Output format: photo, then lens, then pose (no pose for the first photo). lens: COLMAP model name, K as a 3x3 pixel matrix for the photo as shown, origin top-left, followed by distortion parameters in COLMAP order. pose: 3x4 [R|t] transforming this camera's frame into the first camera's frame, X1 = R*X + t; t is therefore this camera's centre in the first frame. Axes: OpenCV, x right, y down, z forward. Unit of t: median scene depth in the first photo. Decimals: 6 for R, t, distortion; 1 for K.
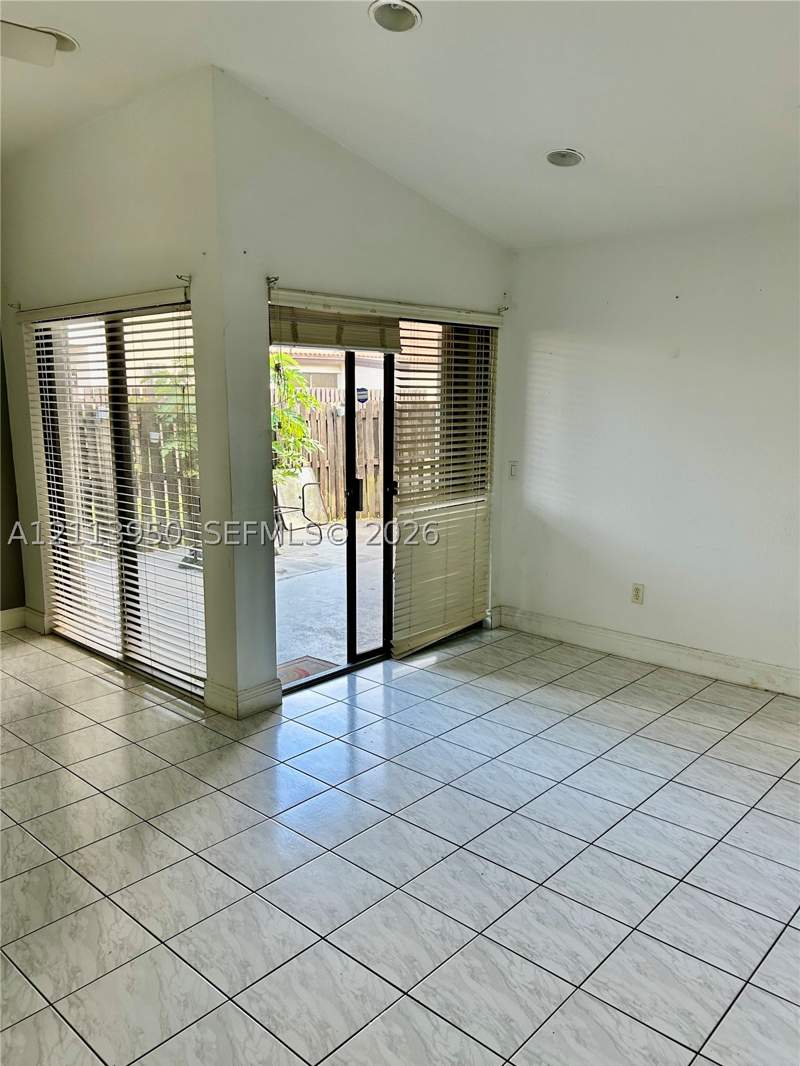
lens RADIAL K [[807.2, 0, 401.7], [0, 807.2, 539.2], [0, 0, 1]] dist [0.036800, -0.016886]
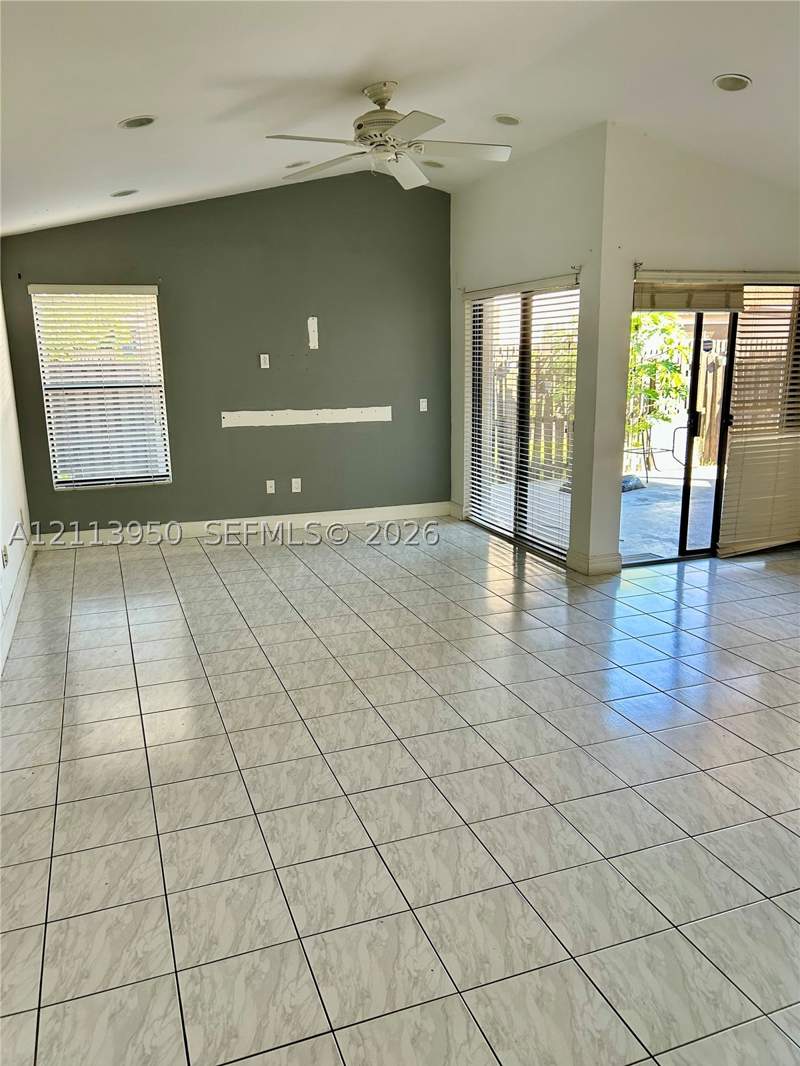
lens RADIAL K [[807.2, 0, 396.4], [0, 807.2, 534.8], [0, 0, 1]] dist [0.036800, -0.016886]
pose [[0.887979, 0.087699, -0.451445, 0.121262], [-0.065864, 0.995781, 0.063890, 0.069932], [0.455143, -0.026999, 0.890009, -0.380440]]
